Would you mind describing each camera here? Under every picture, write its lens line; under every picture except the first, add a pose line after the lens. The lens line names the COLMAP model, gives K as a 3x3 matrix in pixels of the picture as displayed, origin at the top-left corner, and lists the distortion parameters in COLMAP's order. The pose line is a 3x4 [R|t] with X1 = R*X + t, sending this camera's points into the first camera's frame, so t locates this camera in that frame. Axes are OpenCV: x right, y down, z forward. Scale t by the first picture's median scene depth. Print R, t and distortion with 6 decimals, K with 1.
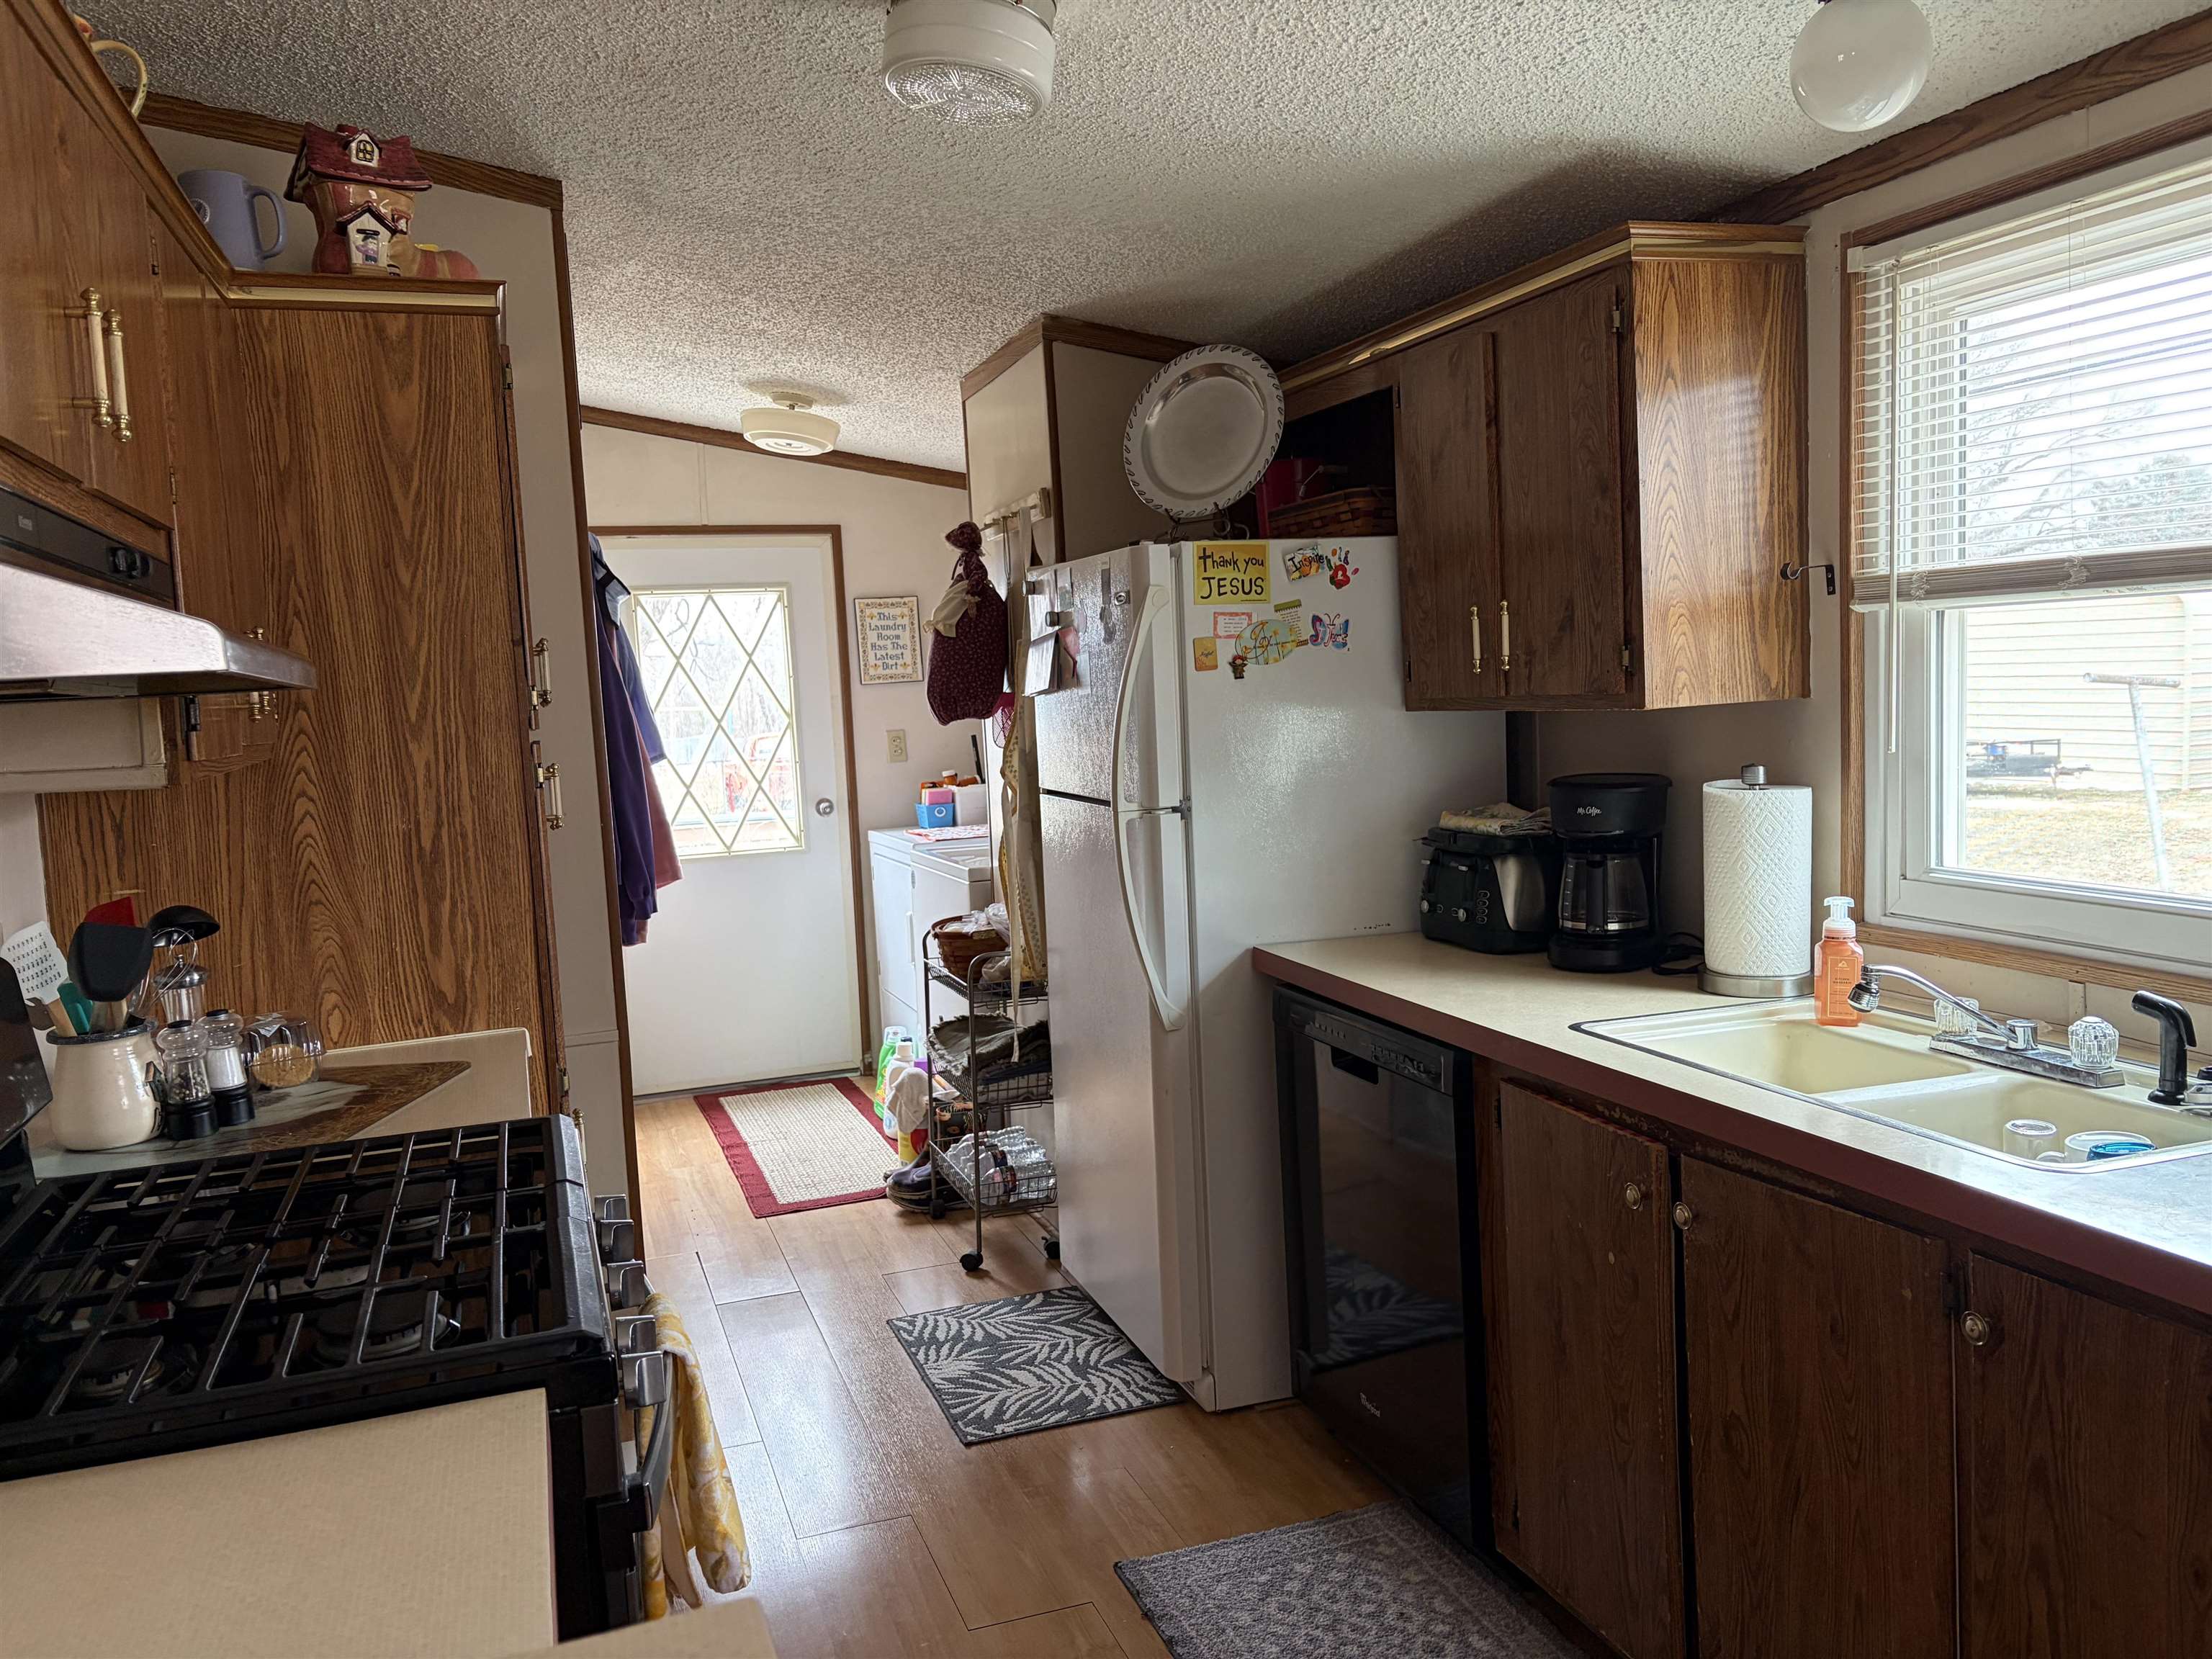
lens RADIAL K [[1658.5, 0, 1101.8], [0, 1658.5, 831.4], [0, 0, 1]] dist [0.030544, -0.037702]
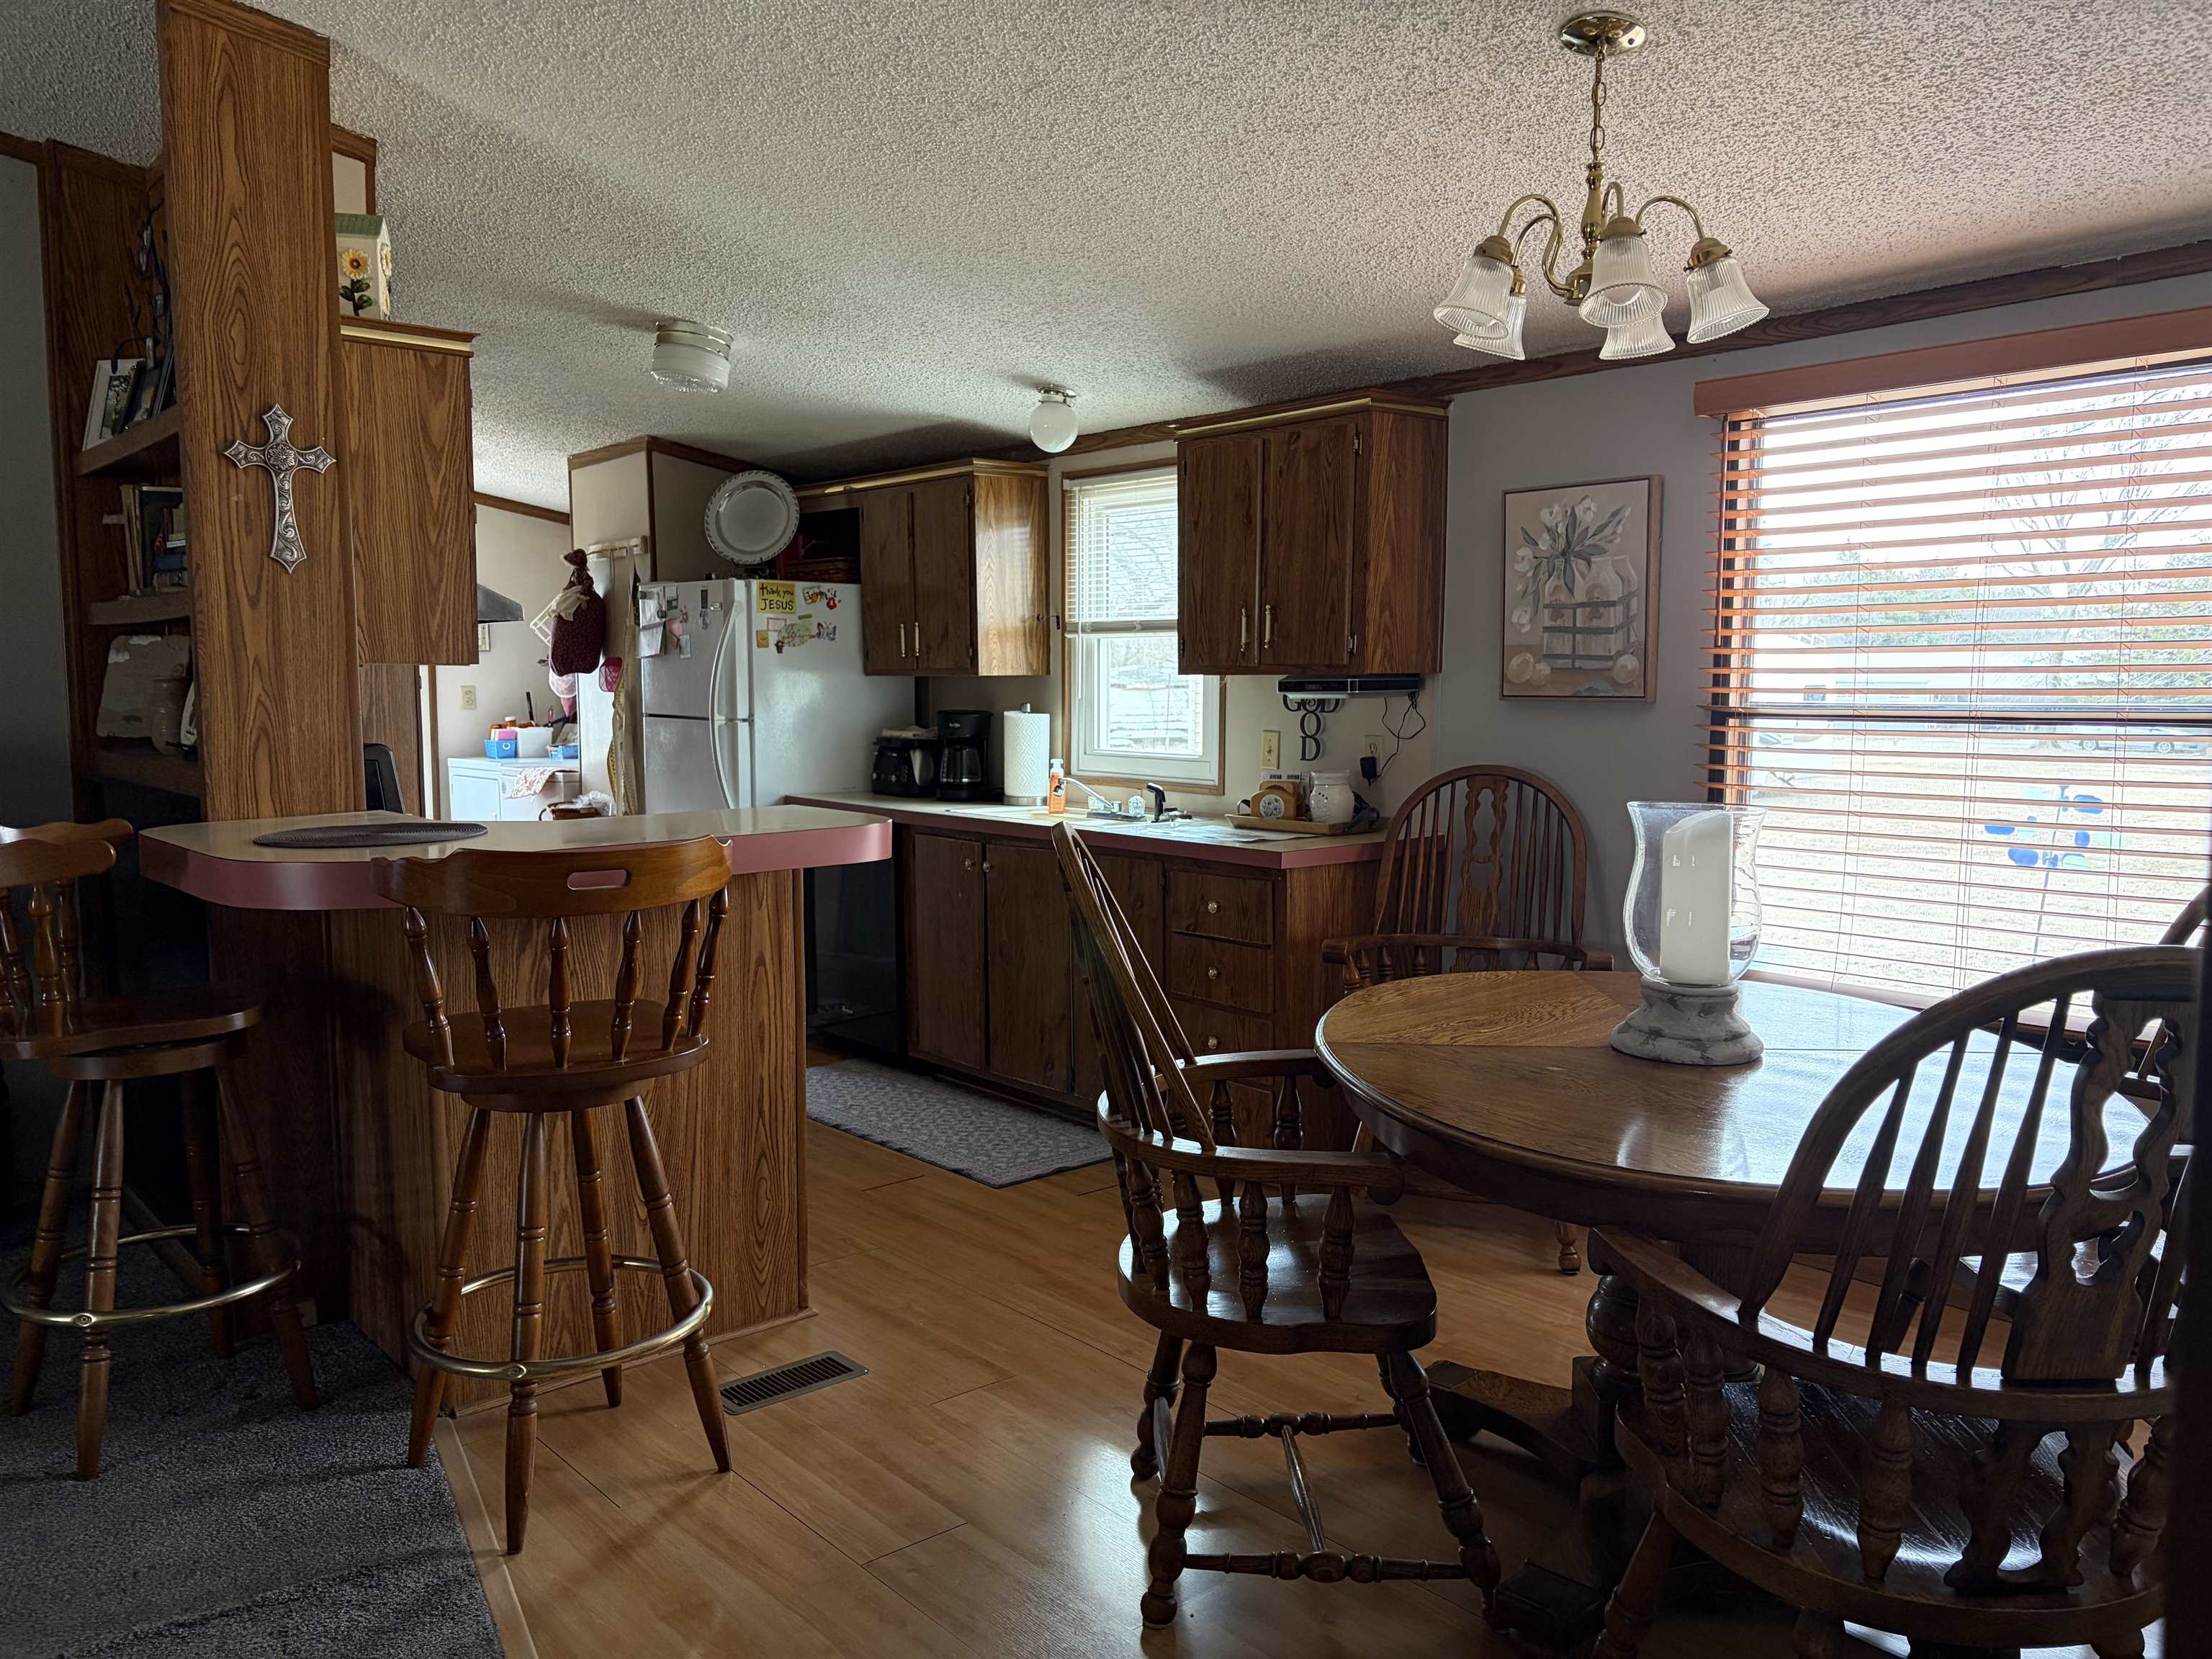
lens RADIAL K [[1658.5, 0, 1160.5], [0, 1658.5, 881.0], [0, 0, 1]] dist [0.030544, -0.037702]
pose [[0.921595, 0.002098, 0.388147, -0.275095], [-0.011158, 0.999715, 0.021089, 0.134459], [-0.387992, -0.023766, 0.921356, -1.014733]]
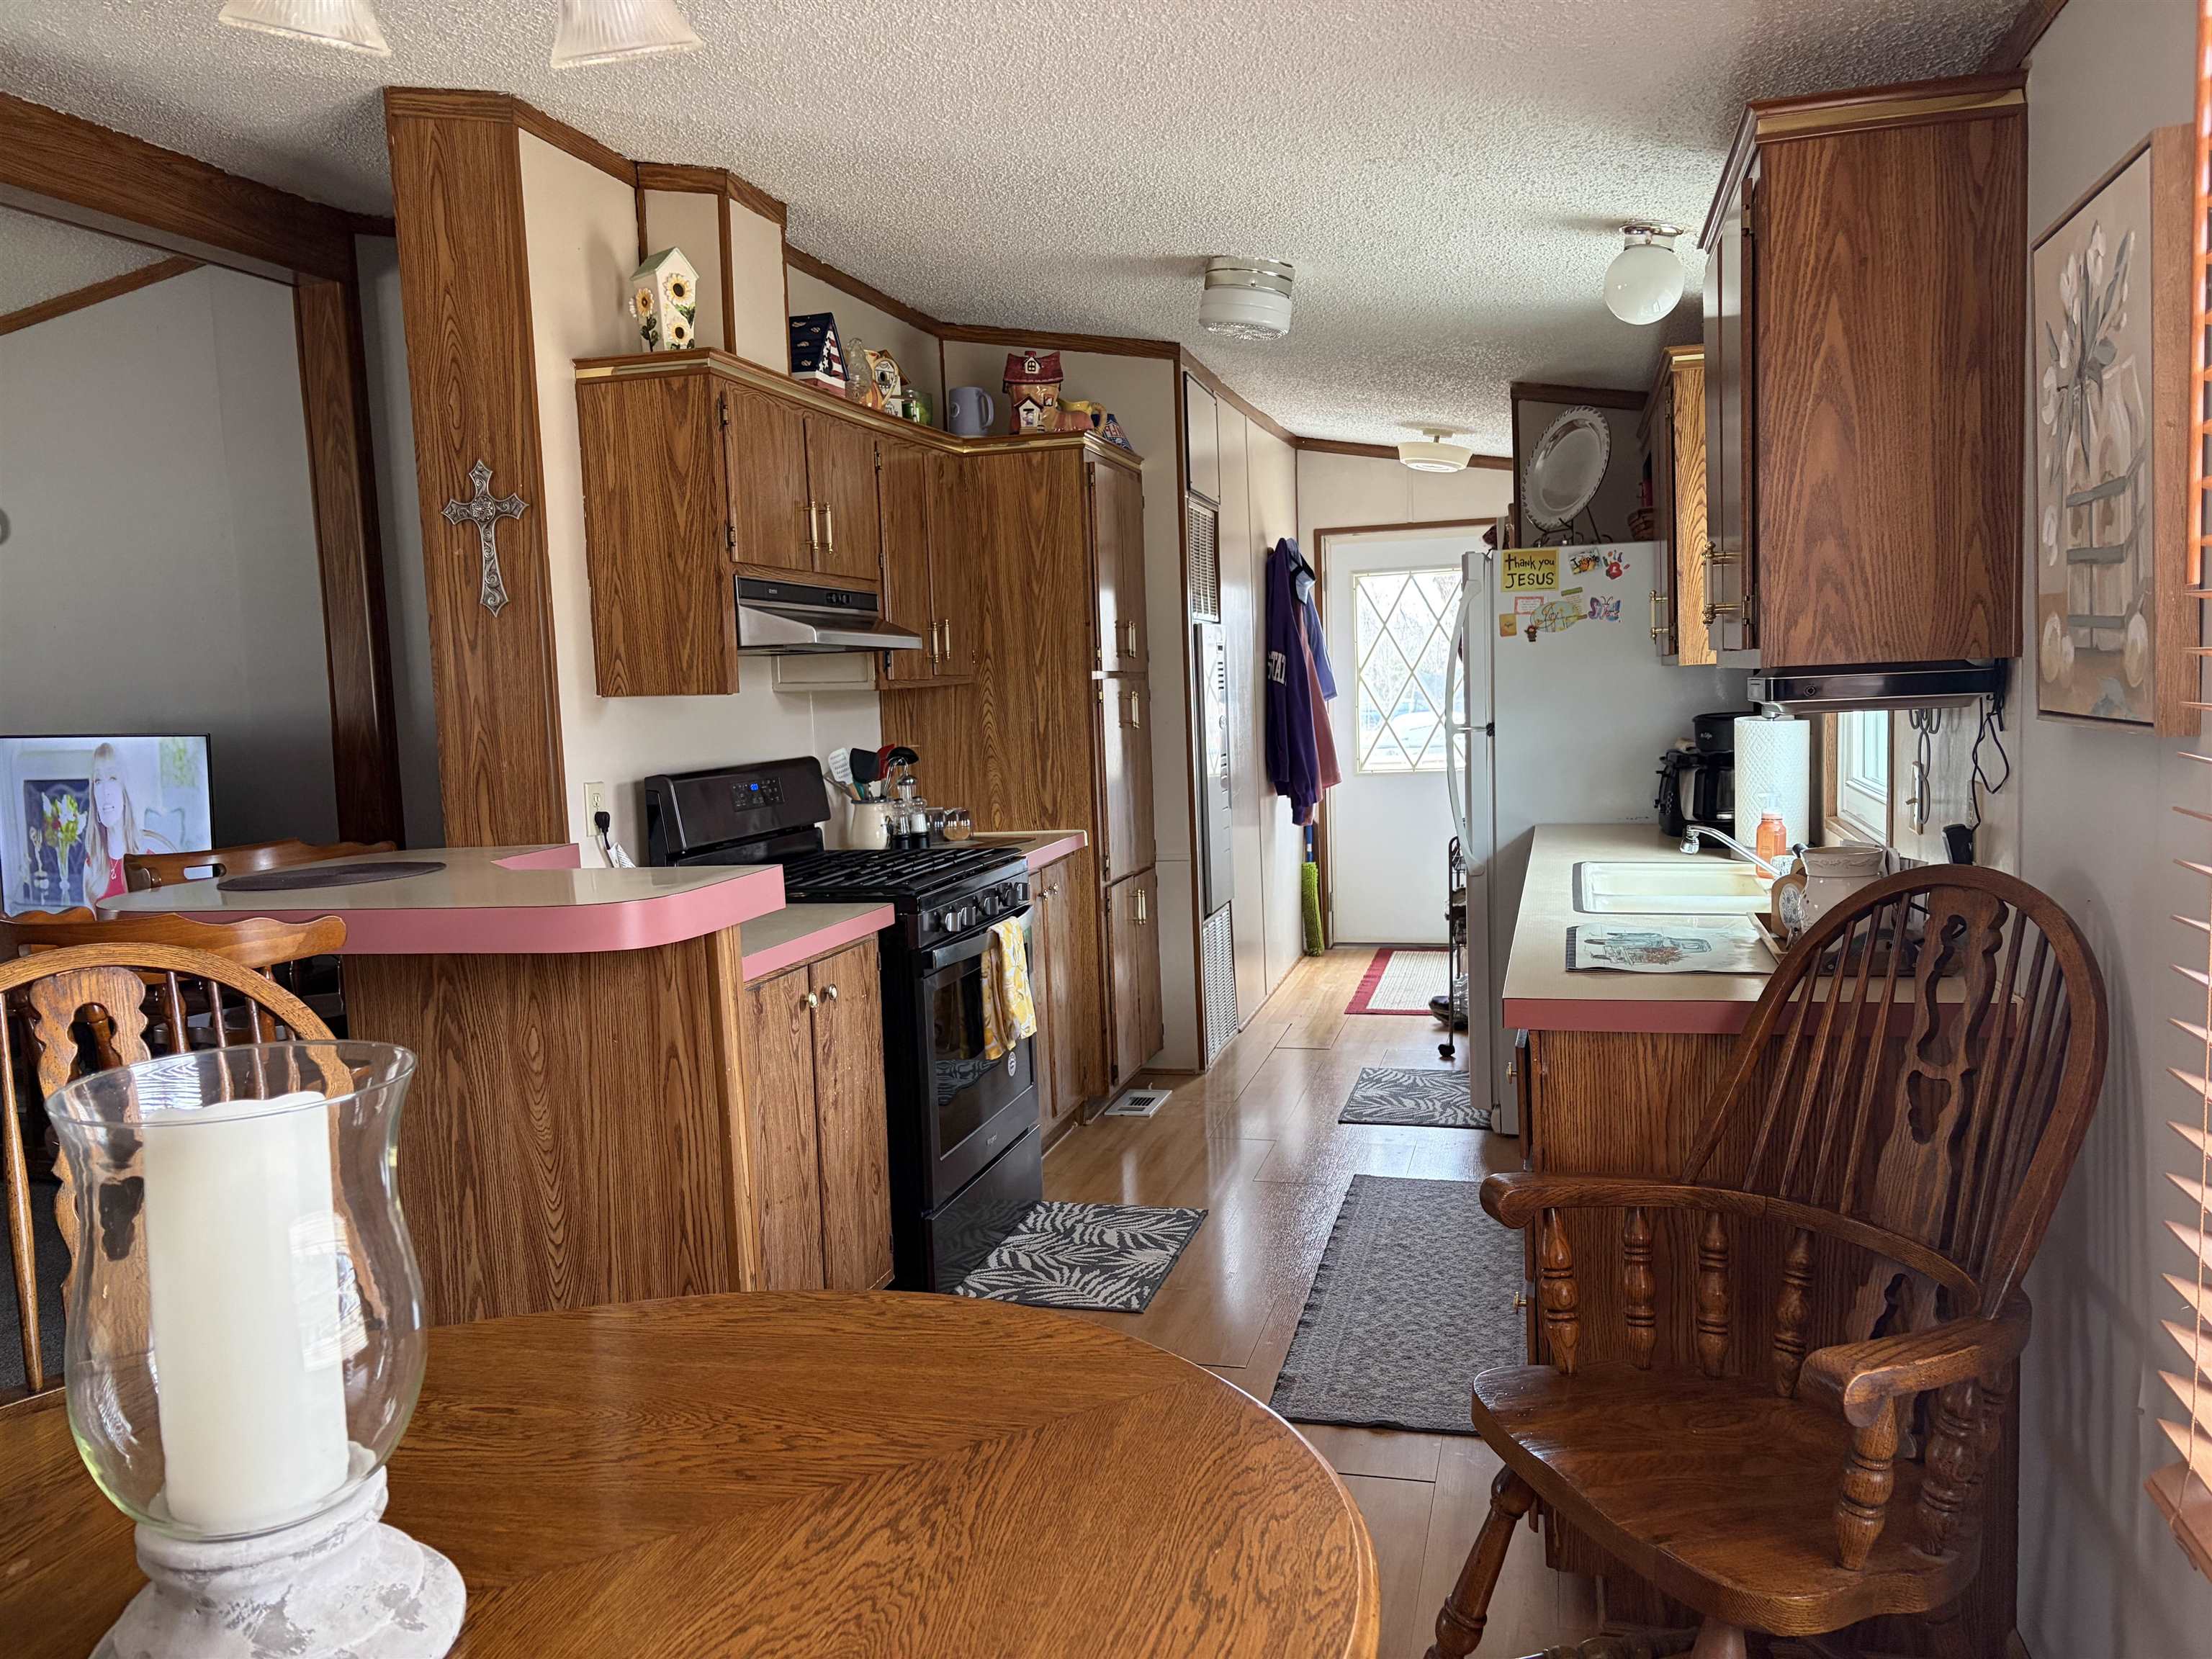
lens RADIAL K [[1658.5, 0, 1105.6], [0, 1658.5, 864.5], [0, 0, 1]] dist [0.030544, -0.037702]
pose [[0.816457, 0.078546, -0.572039, 0.681634], [-0.051897, 0.996677, 0.062782, 0.034805], [0.575070, -0.021572, 0.817820, -0.468840]]
